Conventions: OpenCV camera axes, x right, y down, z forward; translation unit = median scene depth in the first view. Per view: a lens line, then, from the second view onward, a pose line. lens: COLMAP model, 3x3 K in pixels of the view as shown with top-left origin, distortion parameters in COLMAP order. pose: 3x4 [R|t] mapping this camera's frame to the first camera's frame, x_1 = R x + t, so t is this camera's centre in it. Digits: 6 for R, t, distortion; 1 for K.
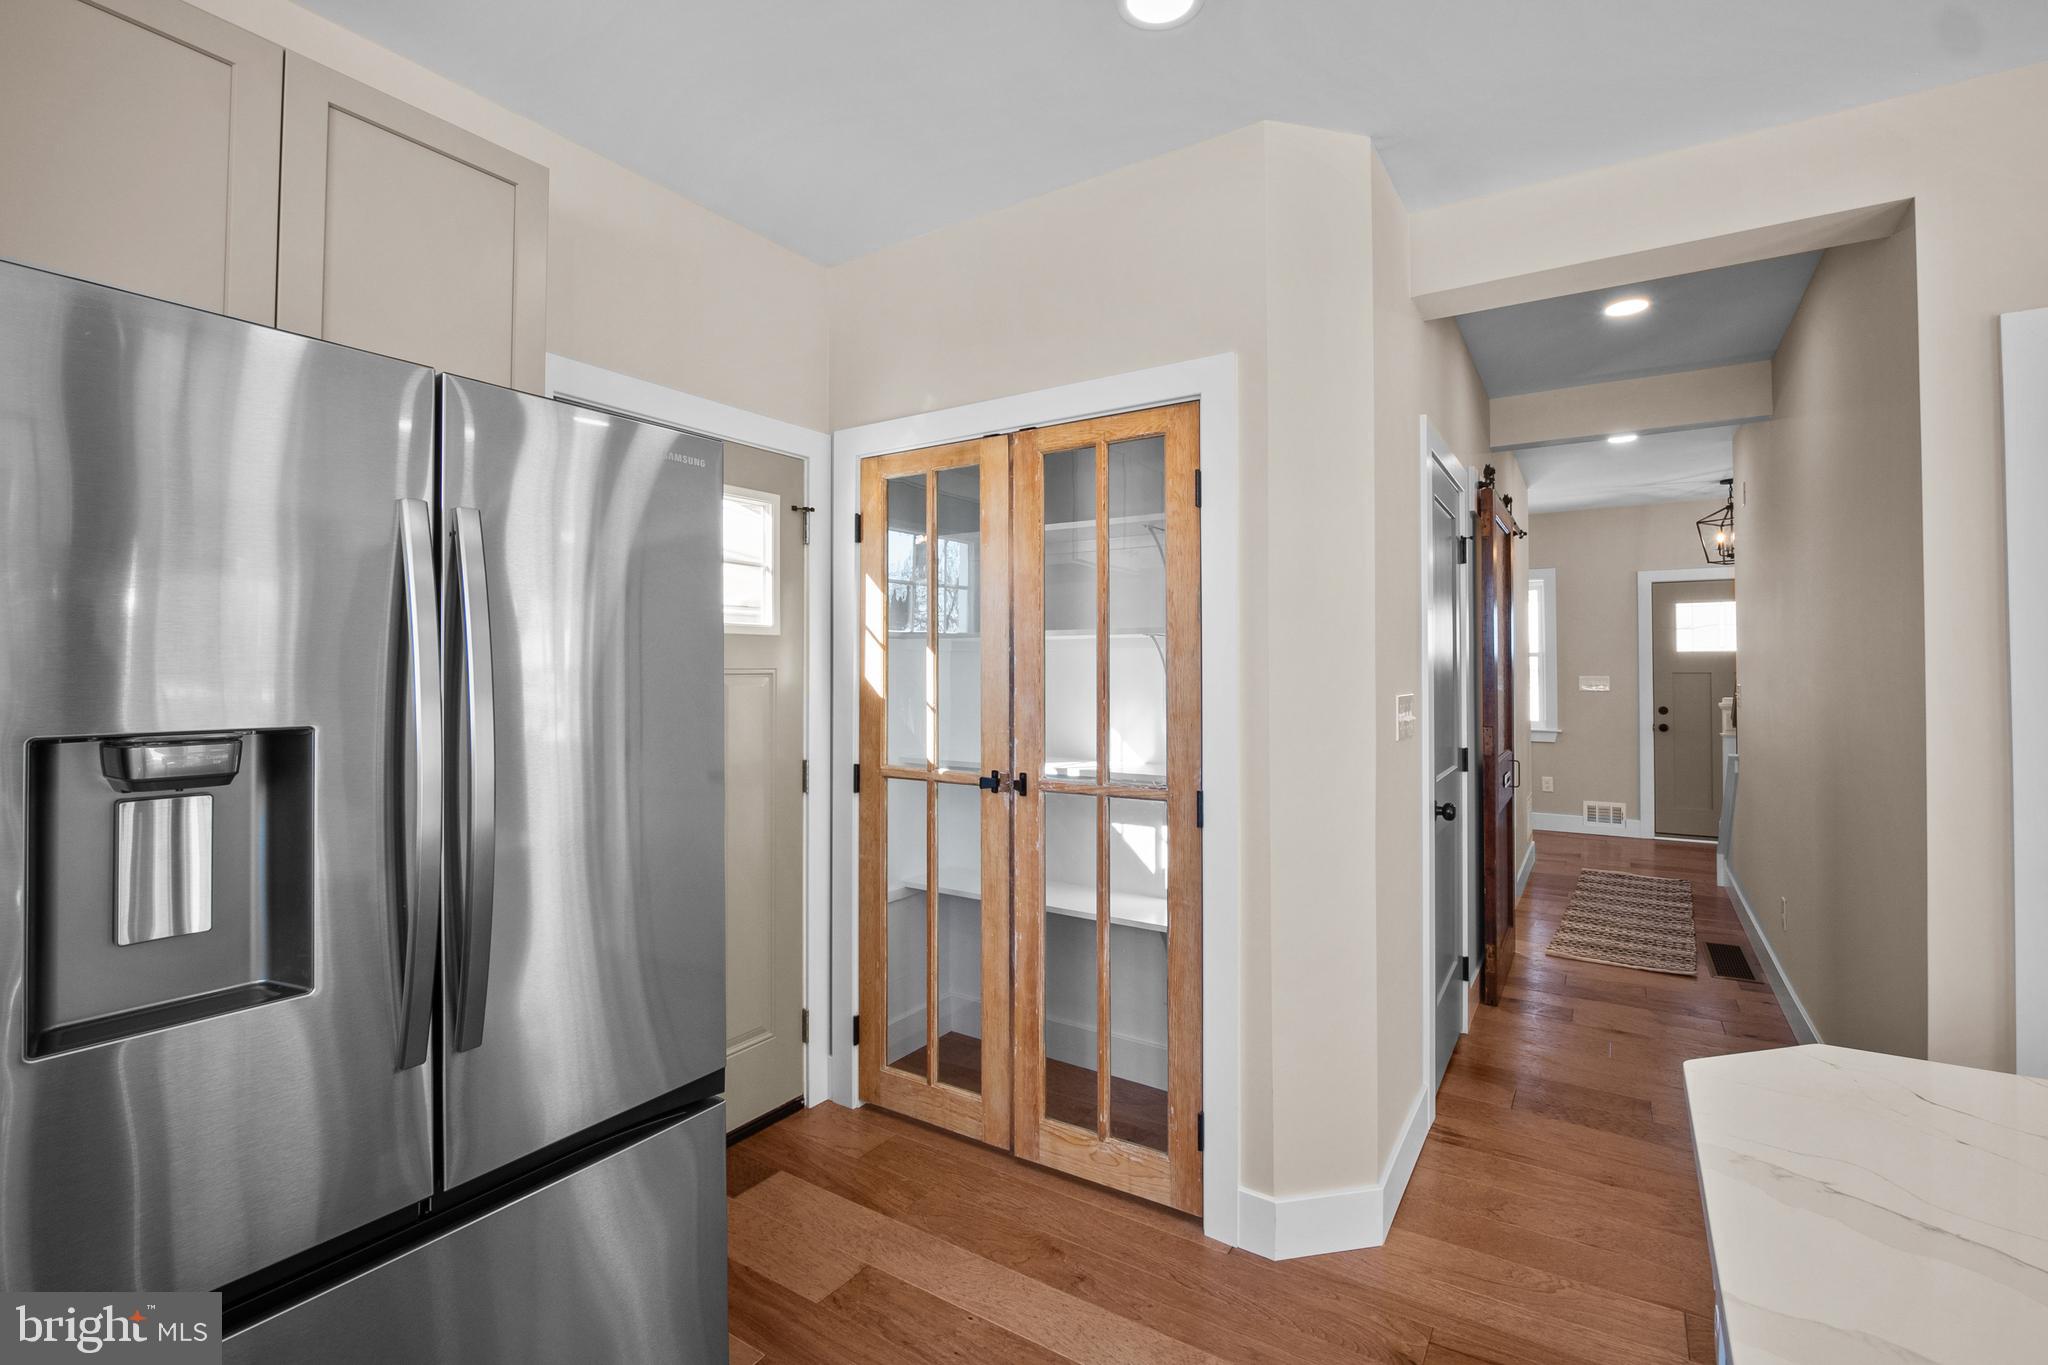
lens RADIAL K [[923.4, 0, 1017.9], [0, 923.4, 657.1], [0, 0, 1]] dist [-0.005346, 0.001278]
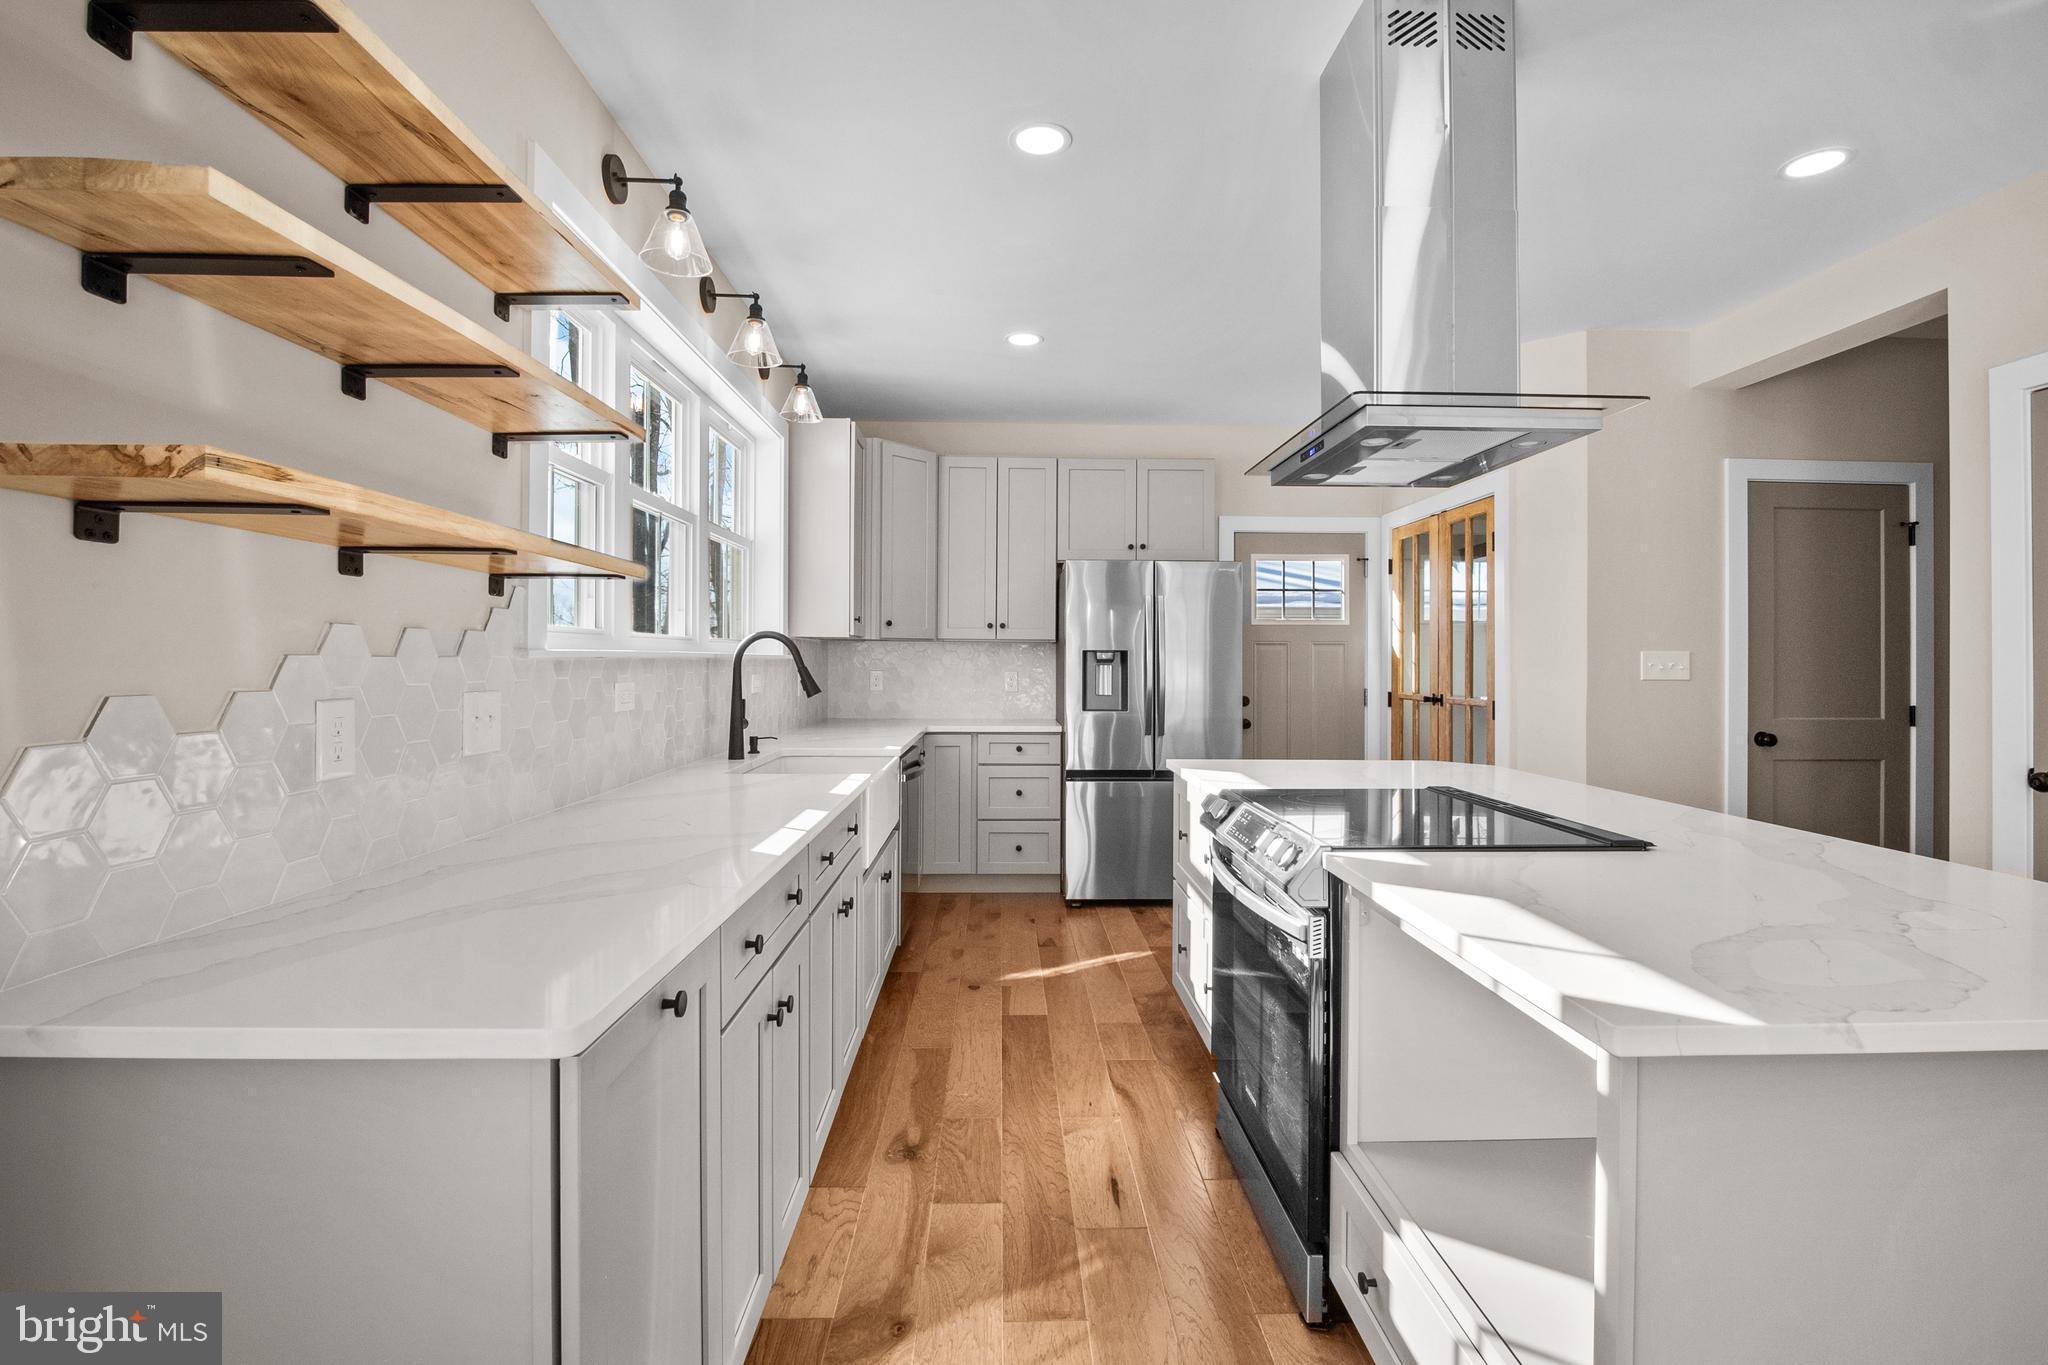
lens RADIAL K [[896.0, 0, 1017.6], [0, 896.0, 648.6], [0, 0, 1]] dist [-0.010795, -0.004733]
pose [[0.583591, -0.019525, -0.811813, 0.877270], [0.011384, 0.999809, -0.015863, 0.047739], [0.811968, 0.000015, 0.583702, -0.696795]]
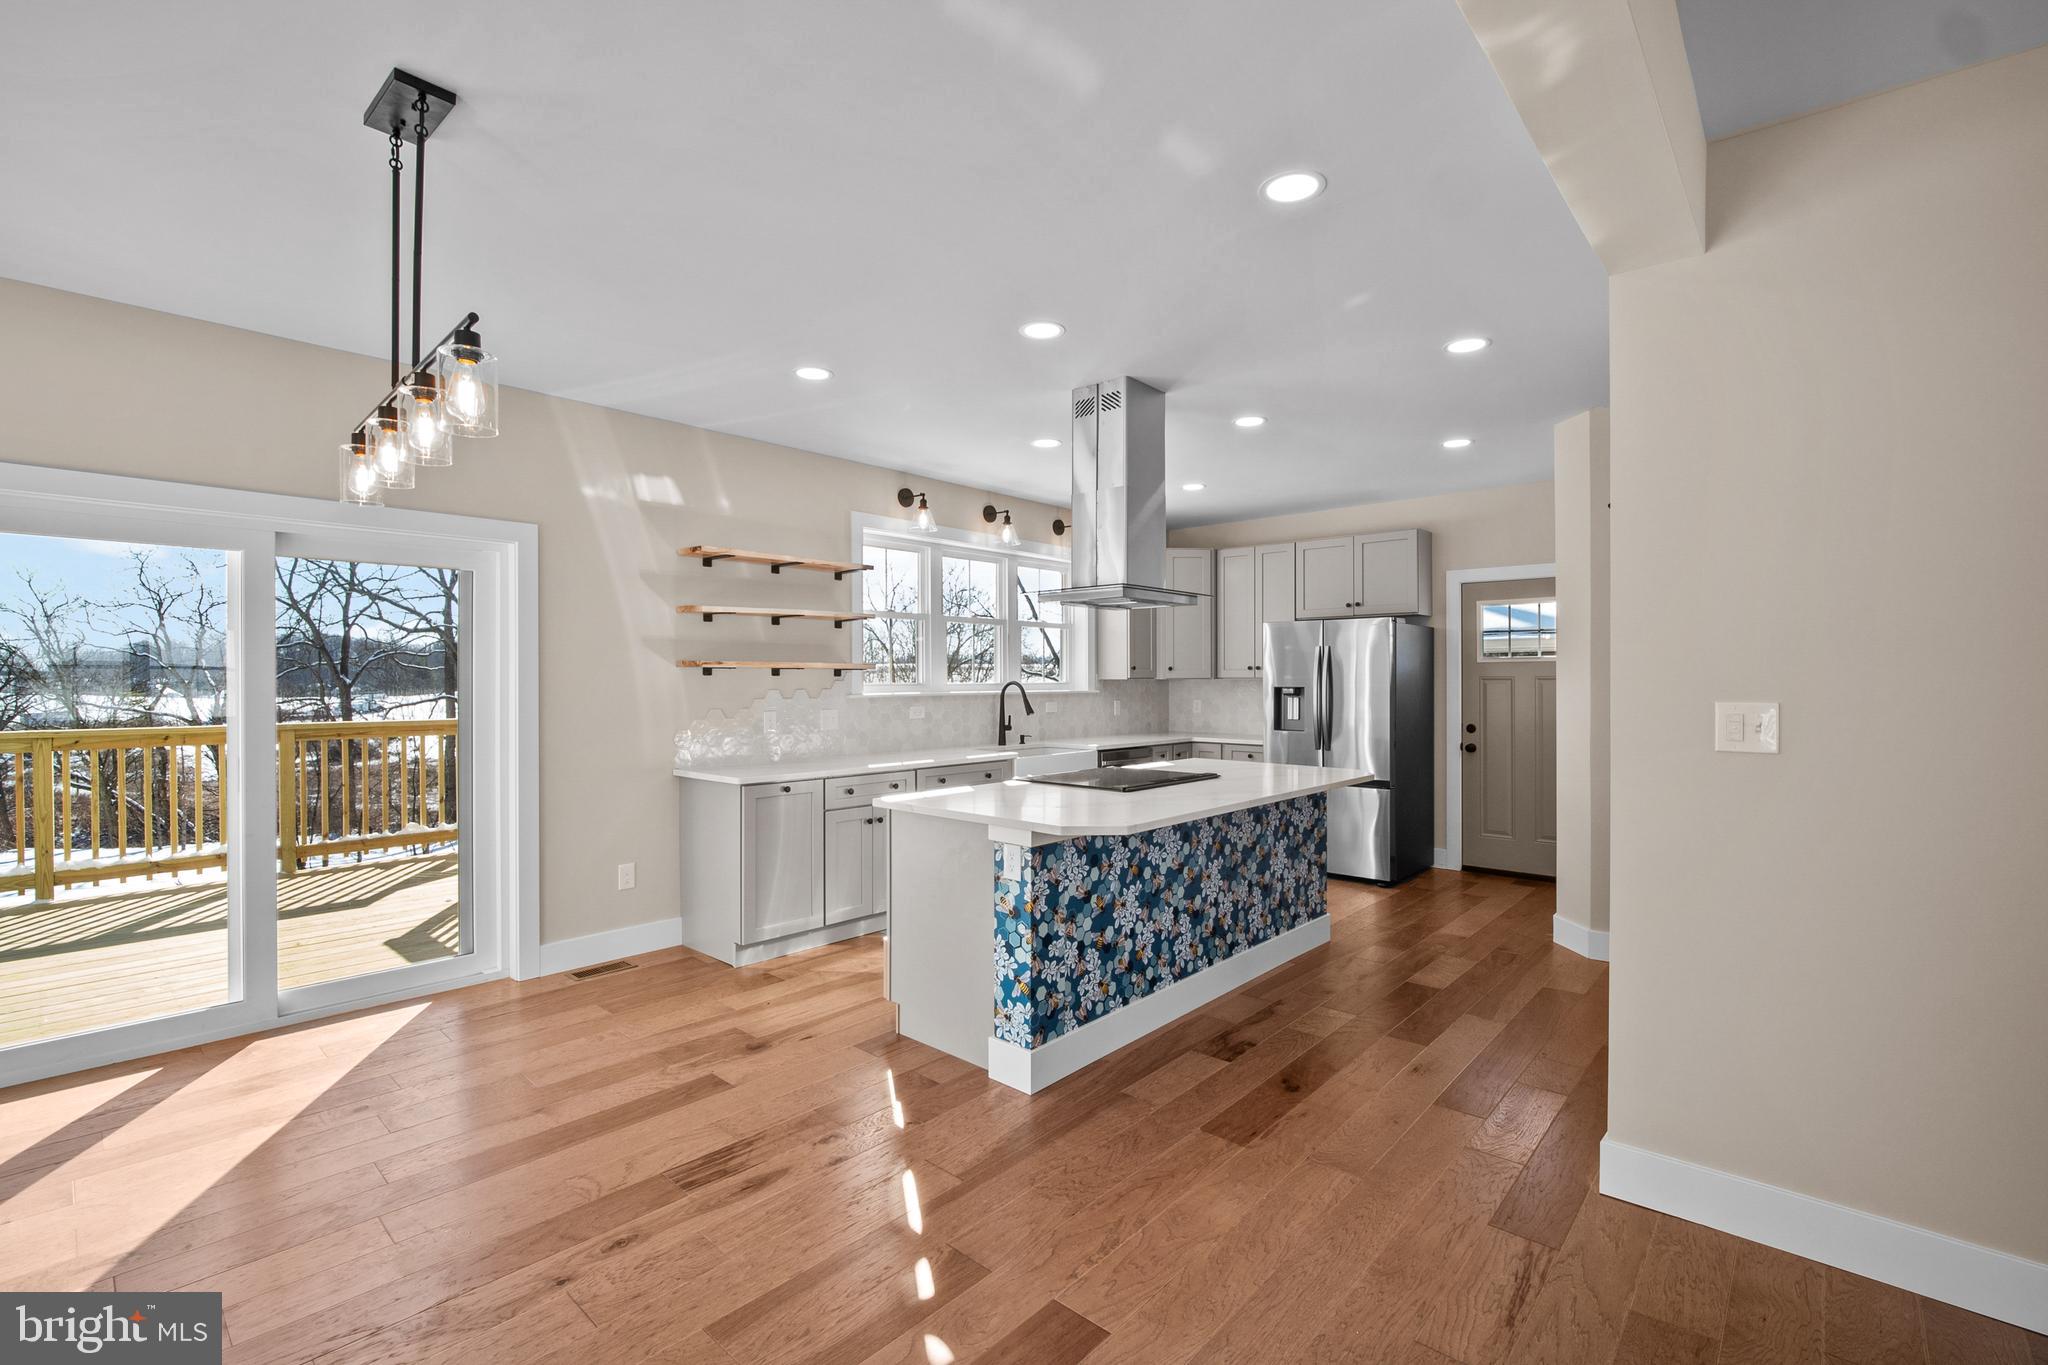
lens RADIAL K [[896.0, 0, 1034.0], [0, 896.0, 678.1], [0, 0, 1]] dist [-0.010795, -0.004733]
pose [[-0.135056, -0.013050, -0.990752, 1.948668], [0.011416, 0.999826, -0.014726, 0.030687], [0.990772, -0.013300, -0.134883, 0.037502]]
